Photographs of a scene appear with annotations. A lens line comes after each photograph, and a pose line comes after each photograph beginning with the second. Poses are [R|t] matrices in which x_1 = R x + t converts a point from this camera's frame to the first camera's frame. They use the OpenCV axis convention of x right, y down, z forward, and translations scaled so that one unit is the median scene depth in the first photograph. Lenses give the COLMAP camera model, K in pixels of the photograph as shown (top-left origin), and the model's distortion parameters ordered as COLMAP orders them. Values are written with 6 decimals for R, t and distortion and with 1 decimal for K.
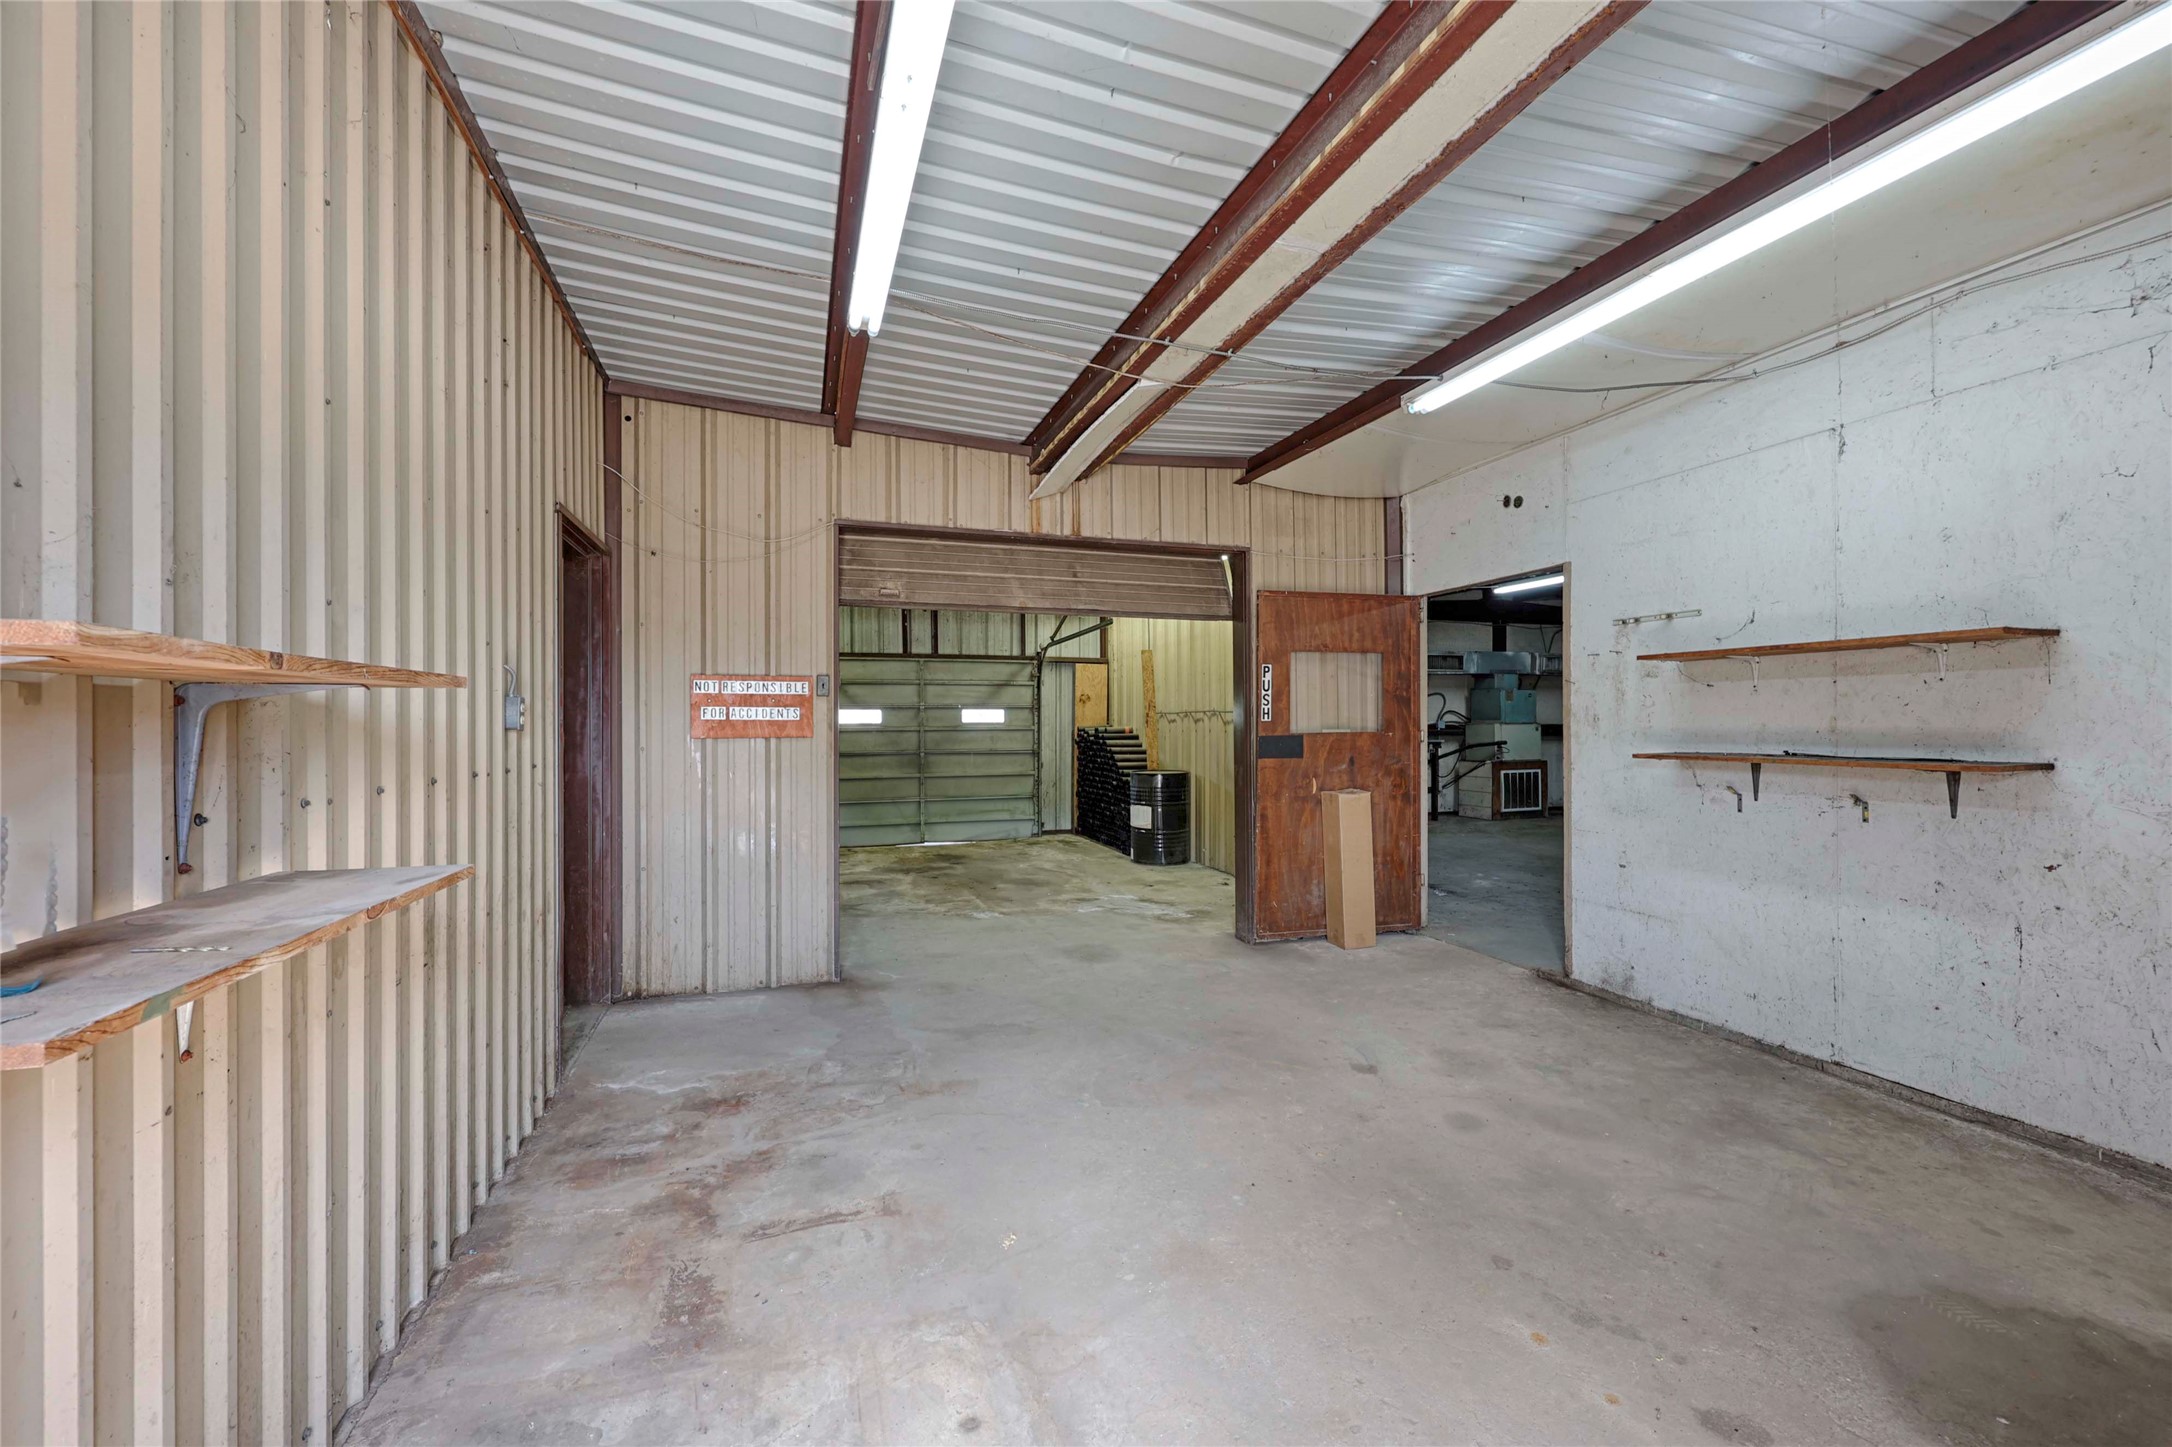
lens RADIAL K [[875.5, 0, 1075.9], [0, 875.5, 721.4], [0, 0, 1]] dist [0.000536, 0.000001]
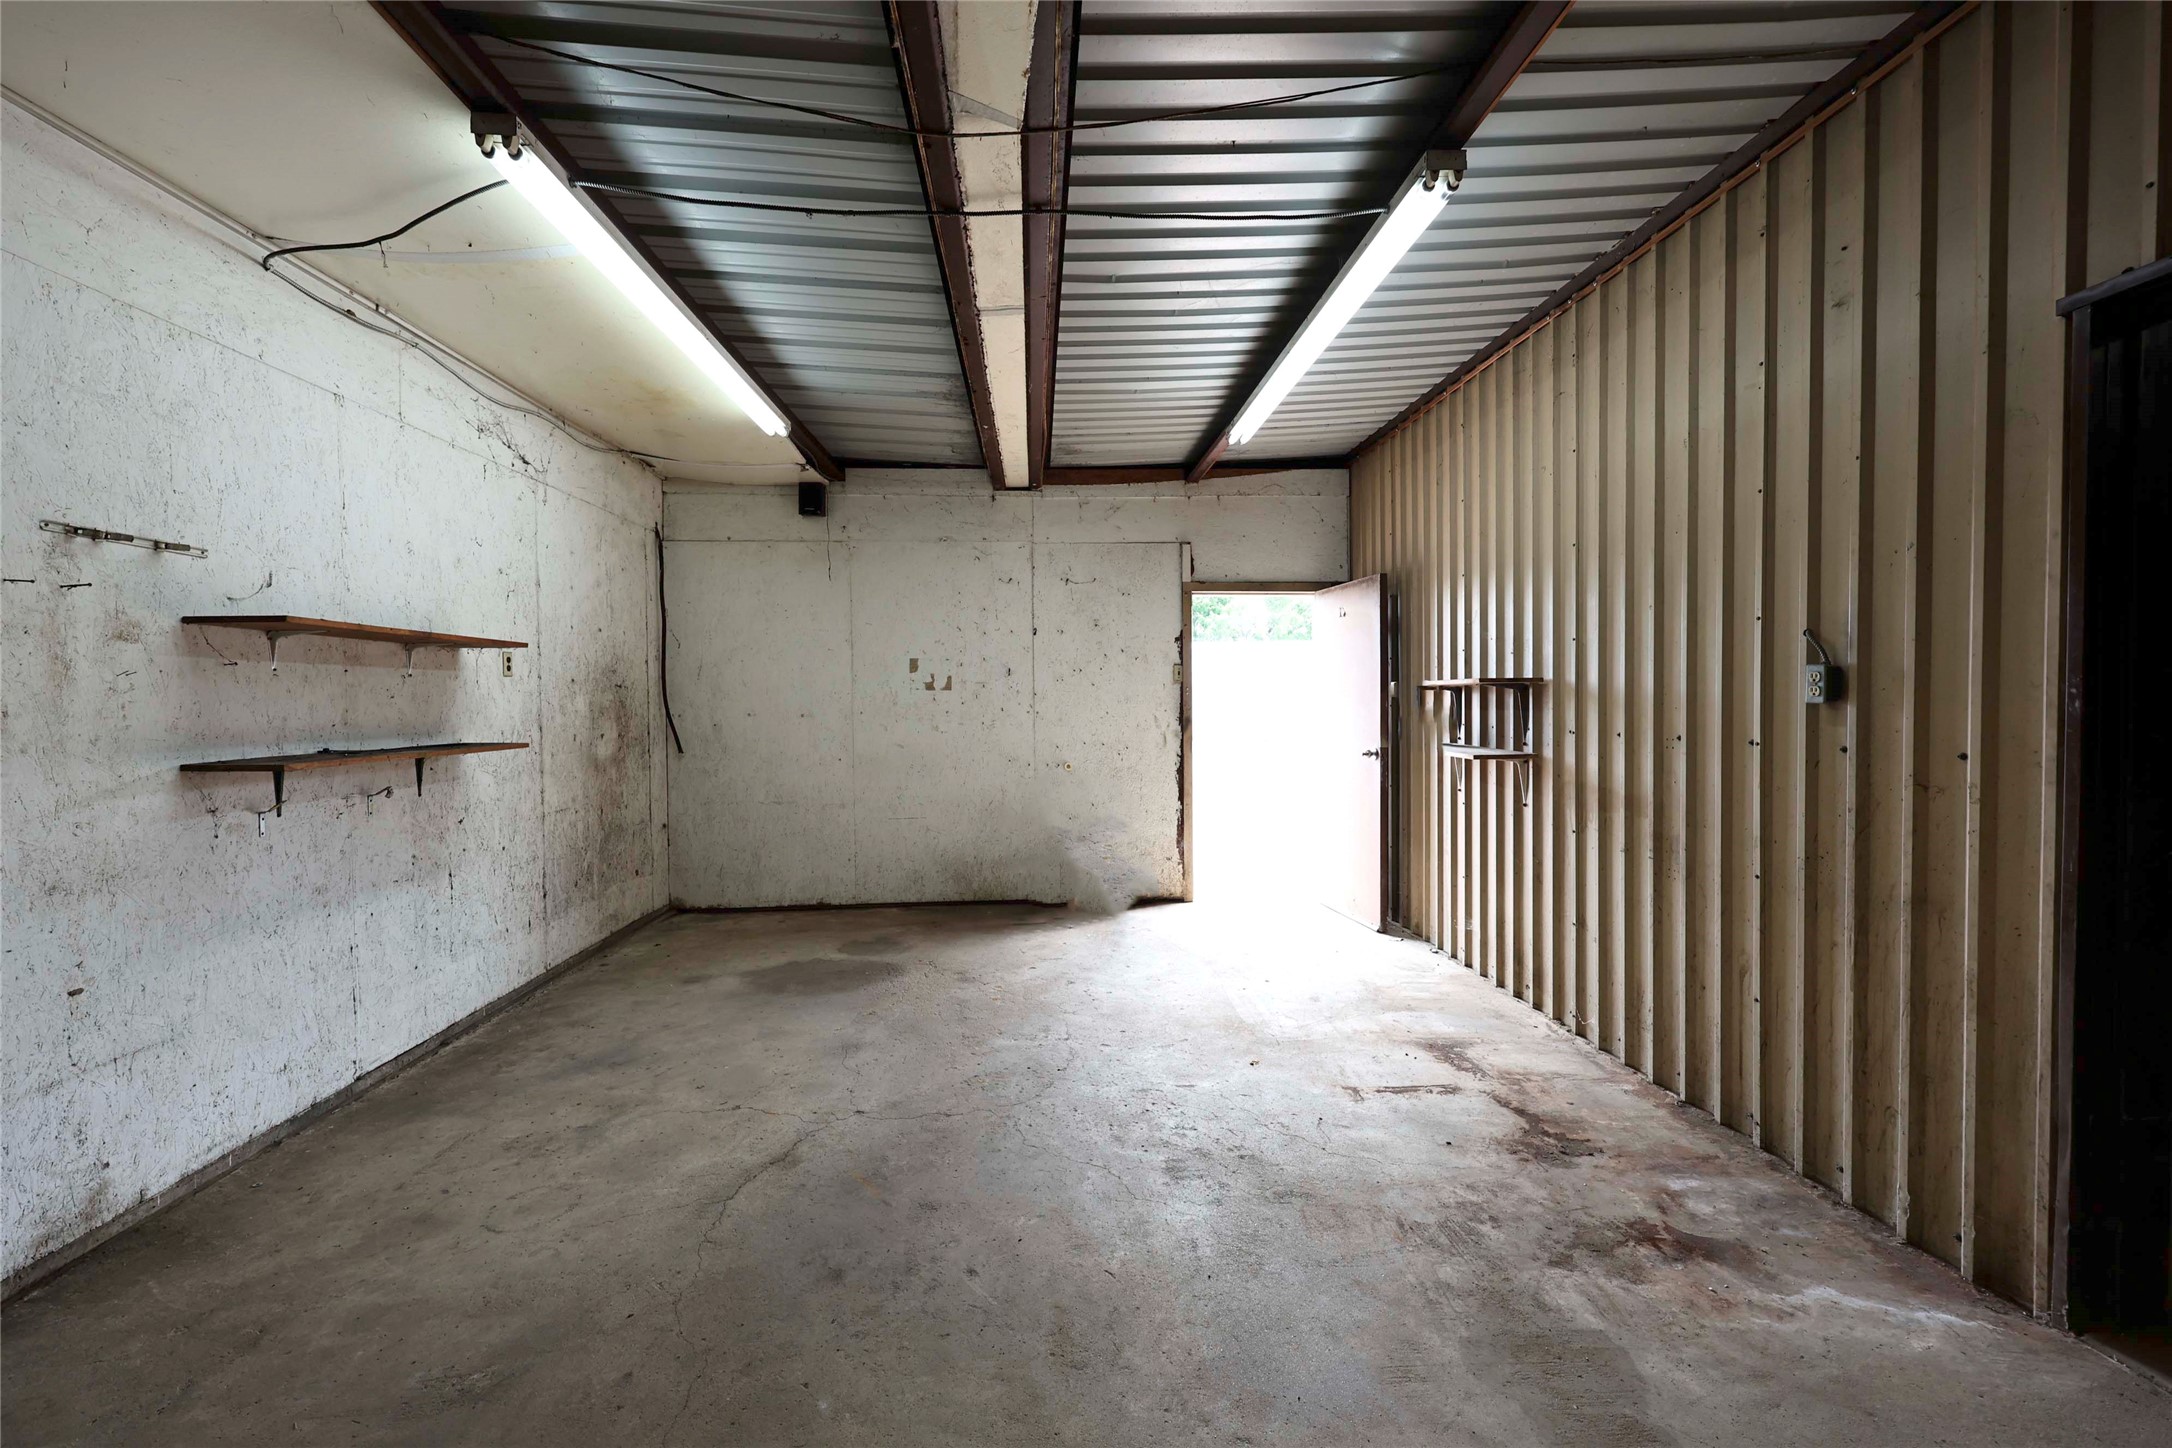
lens RADIAL K [[875.5, 0, 1075.9], [0, 875.5, 721.9], [0, 0, 1]] dist [0.000536, 0.000001]
pose [[-0.964134, 0.008240, 0.265288, -0.039244], [0.014874, 0.999625, 0.023005, -0.000413], [-0.264999, 0.026126, -0.963895, 0.536877]]
